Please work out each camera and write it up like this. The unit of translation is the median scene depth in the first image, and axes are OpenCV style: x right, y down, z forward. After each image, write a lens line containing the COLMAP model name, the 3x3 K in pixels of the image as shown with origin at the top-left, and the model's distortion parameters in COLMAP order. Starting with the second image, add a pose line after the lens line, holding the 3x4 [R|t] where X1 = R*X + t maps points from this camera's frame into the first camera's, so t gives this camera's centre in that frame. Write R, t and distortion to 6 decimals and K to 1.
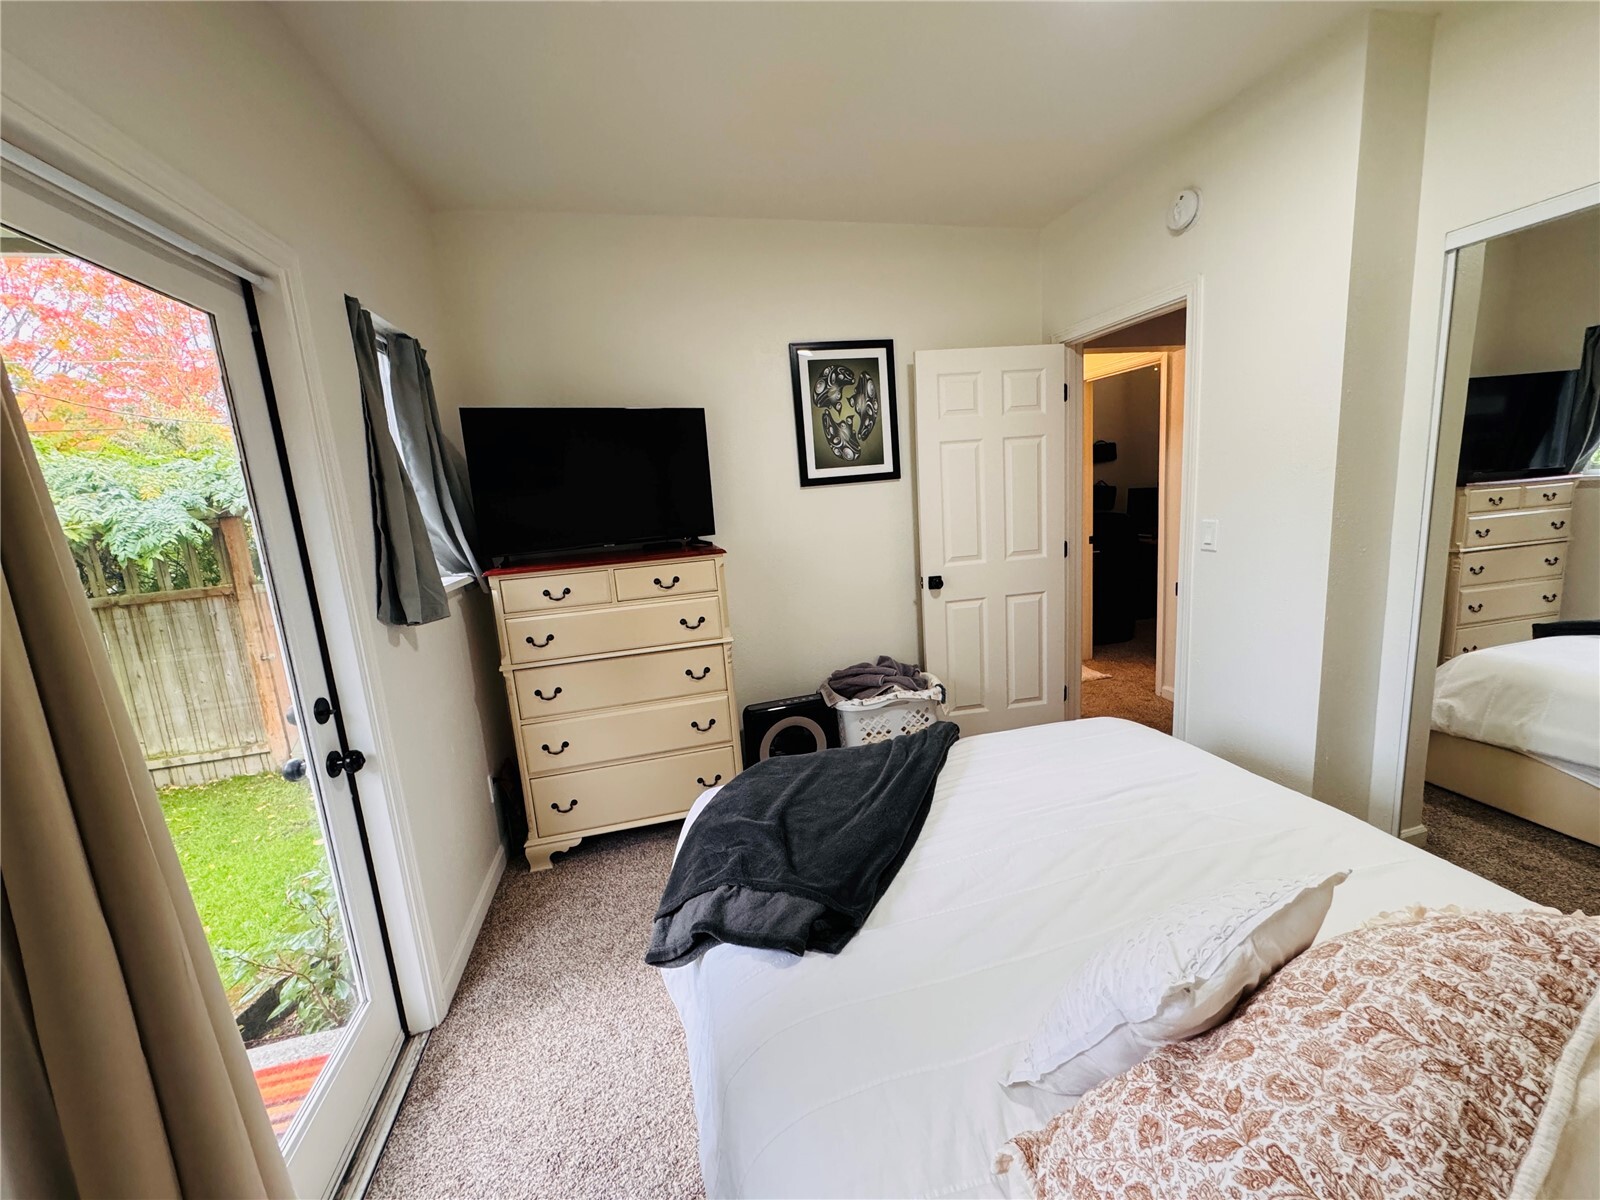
lens RADIAL K [[640.9, 0, 797.3], [0, 640.9, 600.0], [0, 0, 1]] dist [0.000893, -0.000408]
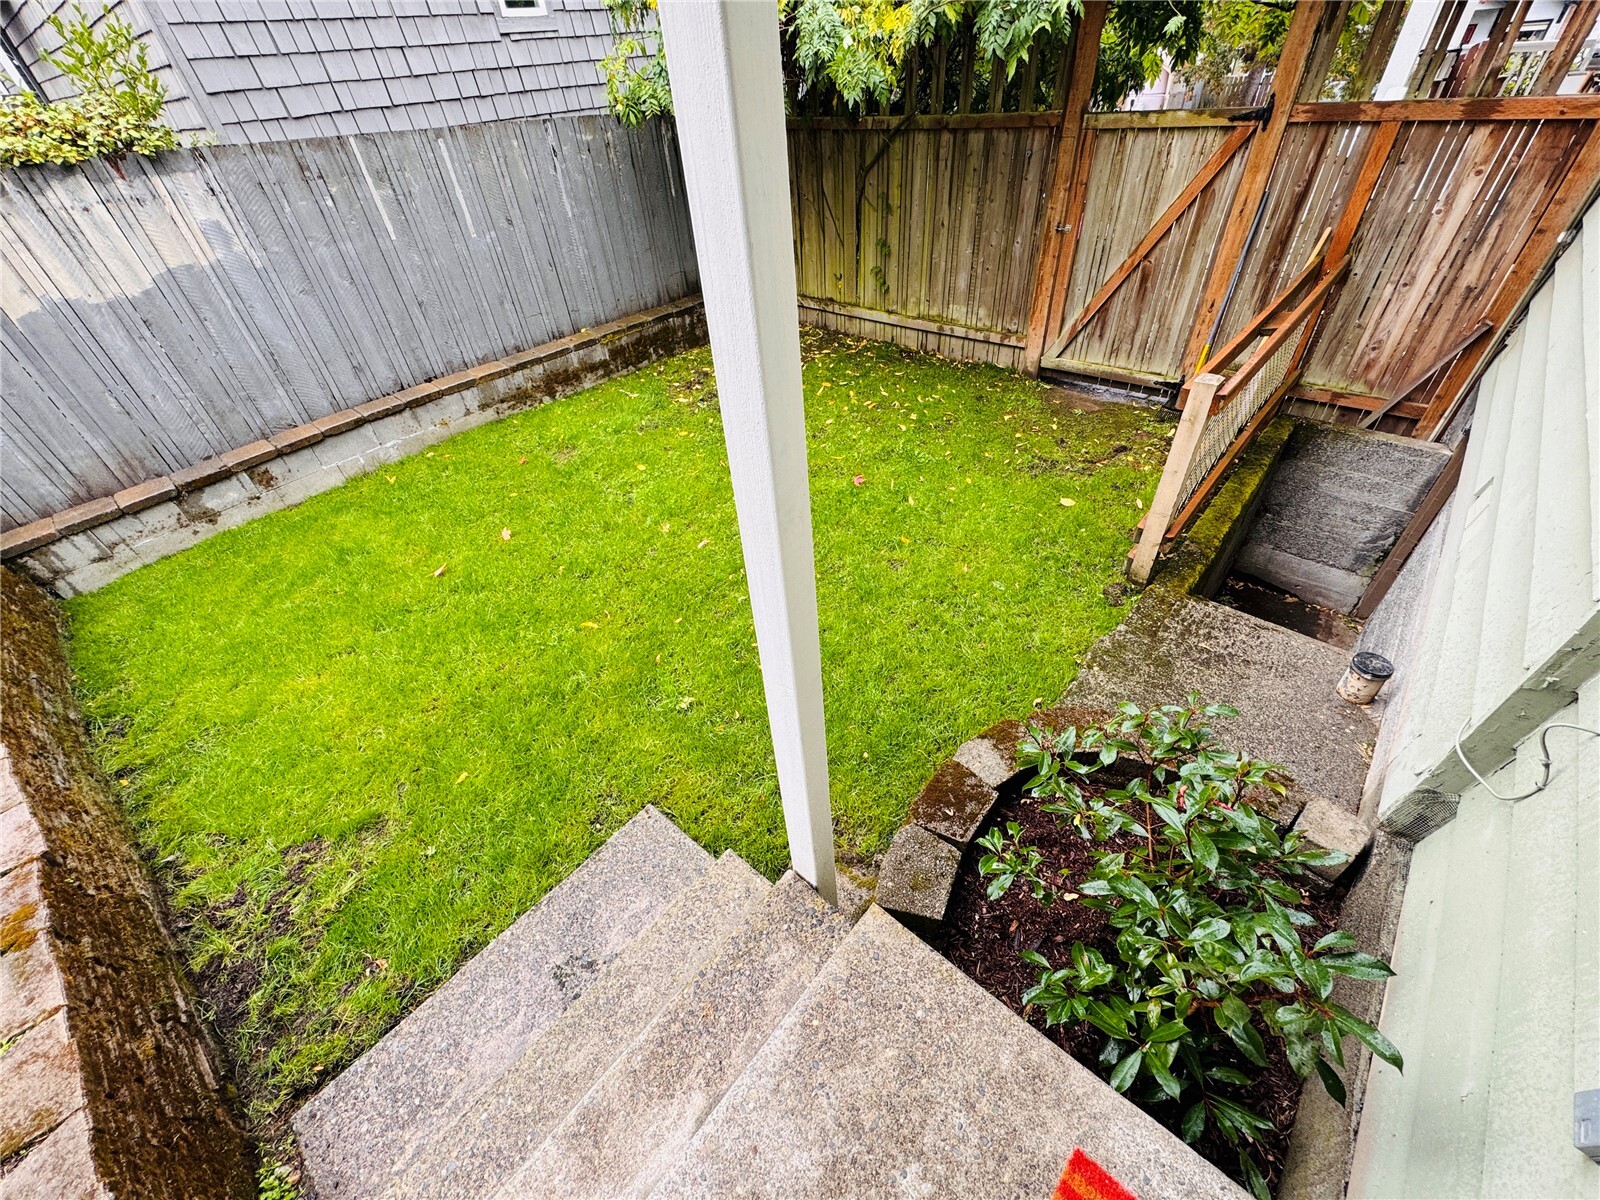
lens RADIAL K [[640.9, 0, 803.7], [0, 640.9, 599.6], [0, 0, 1]] dist [0.000893, -0.000408]
pose [[0.594204, 0.547700, -0.589021, -0.292787], [-0.115218, 0.782737, 0.611595, -0.000380], [0.796019, -0.295546, 0.528211, 0.182281]]
